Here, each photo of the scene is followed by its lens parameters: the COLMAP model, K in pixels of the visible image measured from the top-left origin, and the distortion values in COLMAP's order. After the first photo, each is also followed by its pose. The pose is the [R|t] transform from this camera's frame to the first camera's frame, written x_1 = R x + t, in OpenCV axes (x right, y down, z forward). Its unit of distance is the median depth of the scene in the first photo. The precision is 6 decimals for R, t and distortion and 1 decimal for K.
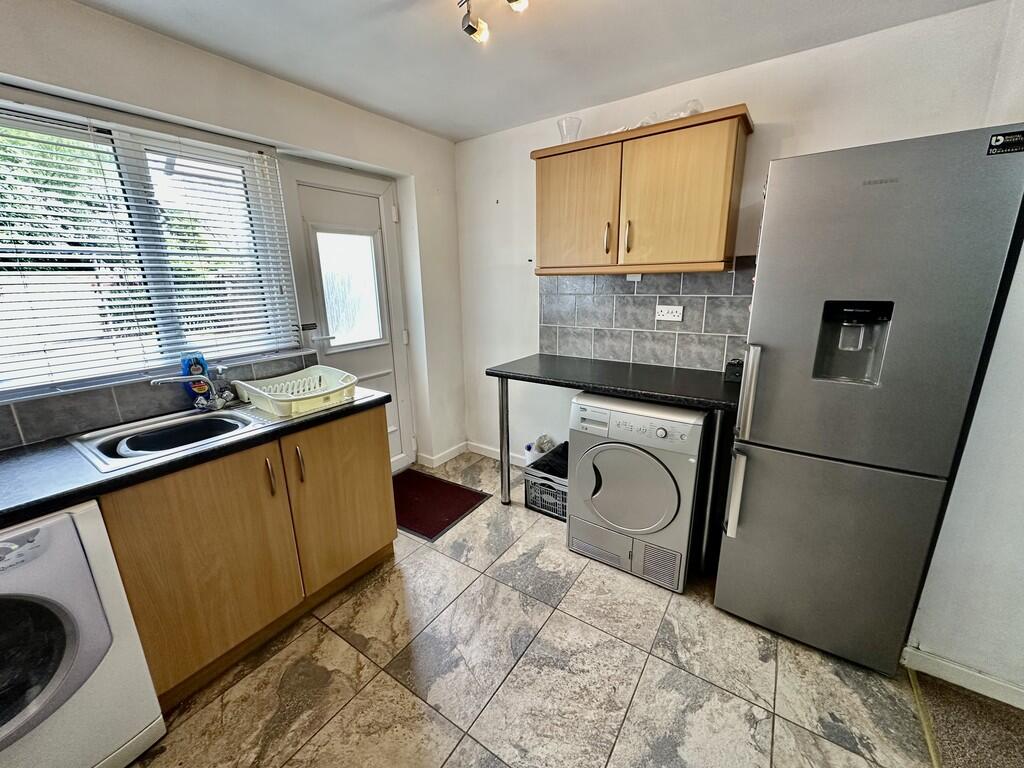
lens RADIAL K [[408.5, 0, 510.9], [0, 408.5, 381.0], [0, 0, 1]] dist [-0.002631, 0.000539]
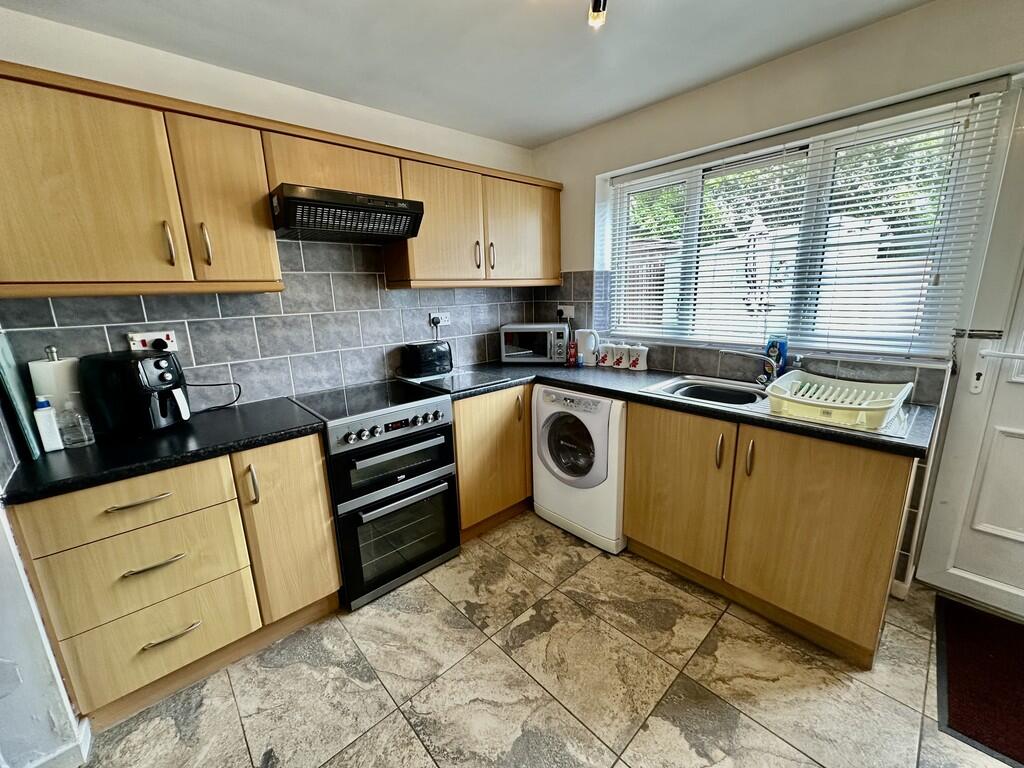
lens RADIAL K [[408.5, 0, 510.1], [0, 408.5, 381.0], [0, 0, 1]] dist [-0.002631, 0.000539]
pose [[-0.230764, 0.238019, -0.943448, 0.486247], [-0.206916, 0.935436, 0.286609, -0.127528], [0.950754, 0.261354, -0.166614, 0.535217]]
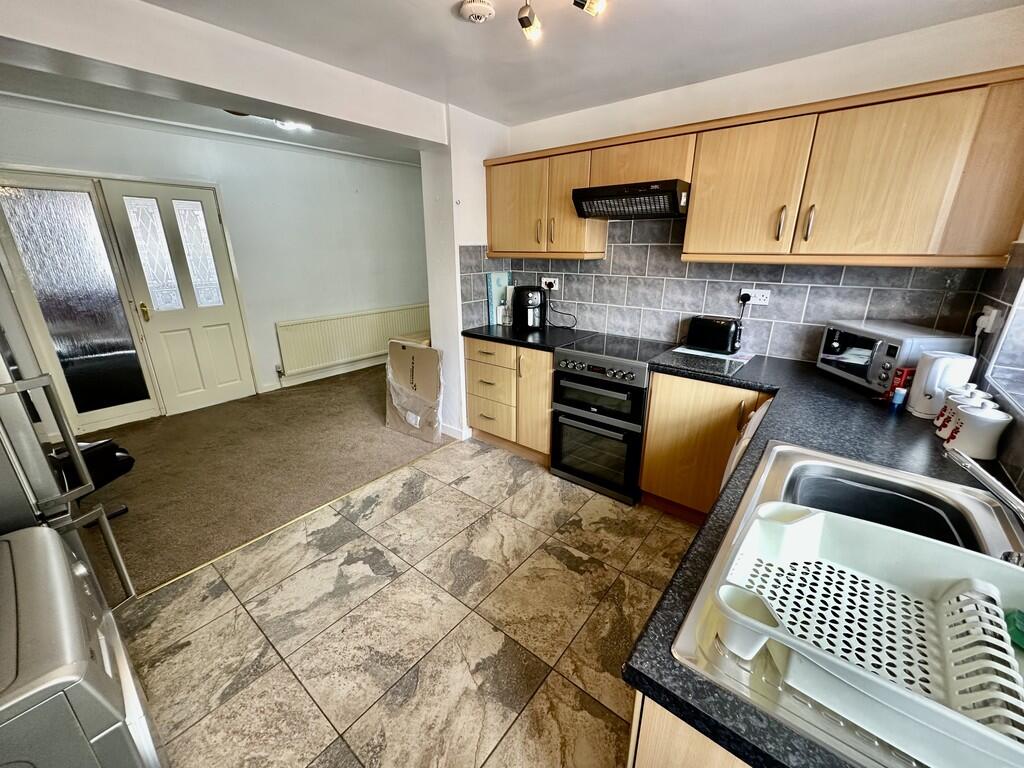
lens RADIAL K [[408.5, 0, 509.6], [0, 408.5, 381.3], [0, 0, 1]] dist [-0.002631, 0.000539]
pose [[-0.996063, -0.006712, 0.088398, -0.265882], [0.041652, 0.844794, 0.533468, -0.372623], [-0.078259, 0.535050, -0.841188, 1.328926]]
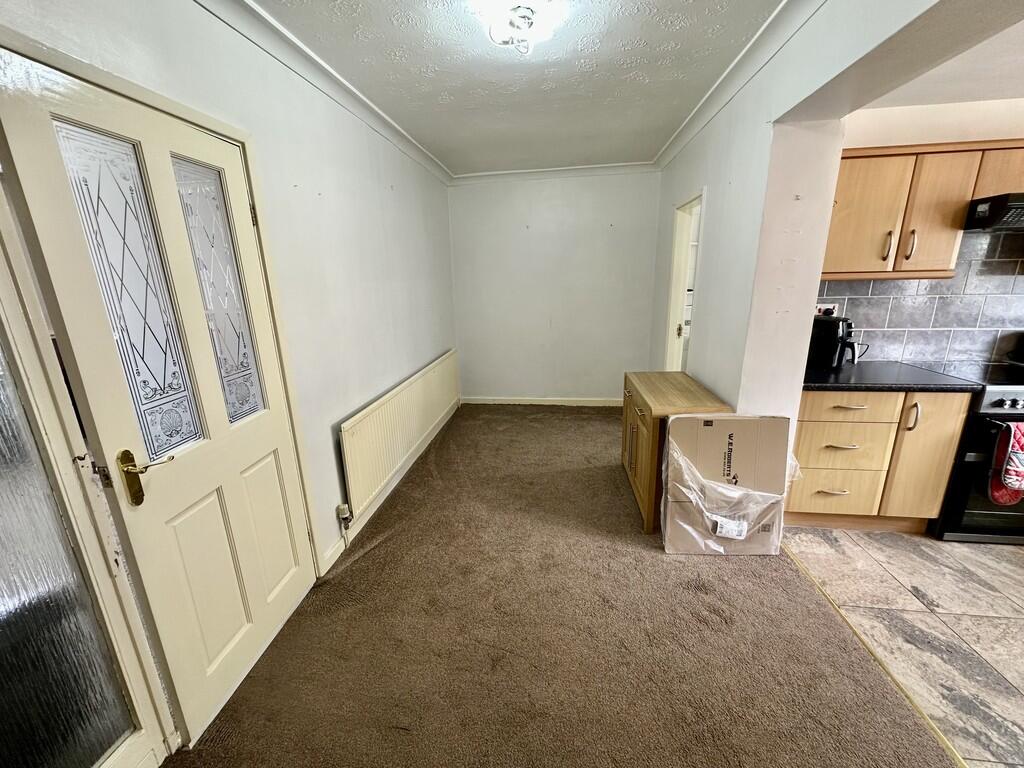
lens RADIAL K [[408.5, 0, 508.6], [0, 408.5, 379.6], [0, 0, 1]] dist [-0.002631, 0.000539]
pose [[-0.890220, 0.155458, -0.428183, 1.467101], [-0.071806, 0.880325, 0.468904, -0.150730], [0.449835, 0.448174, -0.772521, 0.274578]]
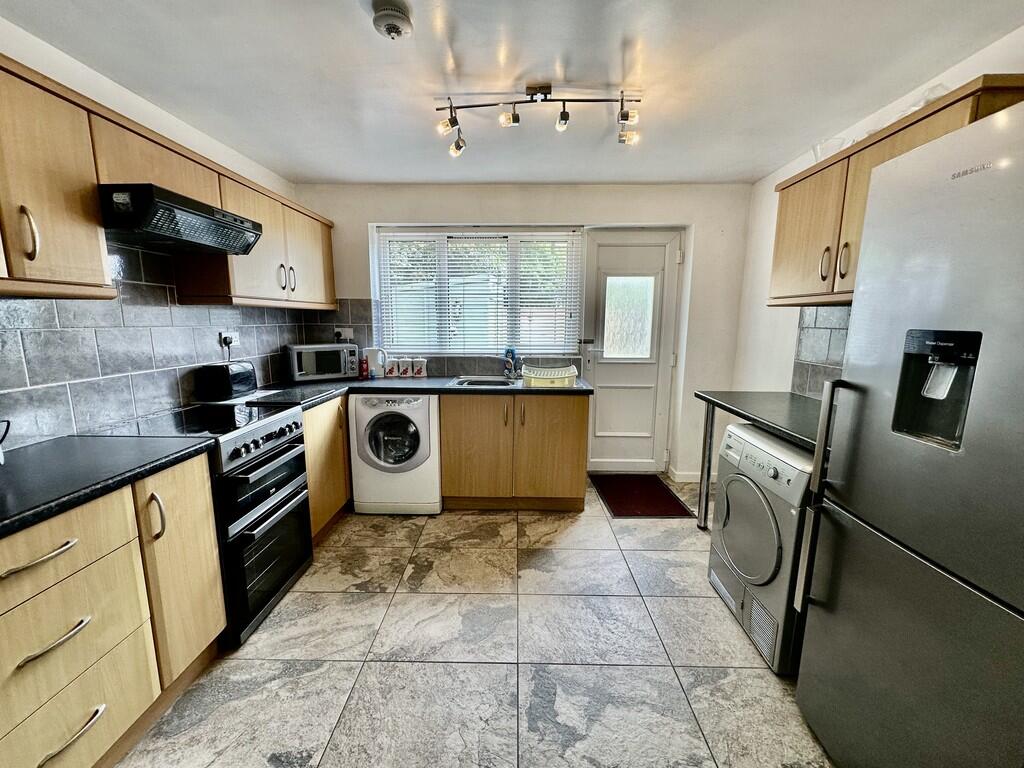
lens RADIAL K [[408.5, 0, 510.7], [0, 408.5, 381.2], [0, 0, 1]] dist [-0.002631, 0.000539]
pose [[0.545751, 0.148499, -0.824684, 0.795353], [-0.221400, 0.974752, 0.029006, 0.032455], [0.808169, 0.166755, 0.564849, -0.019545]]
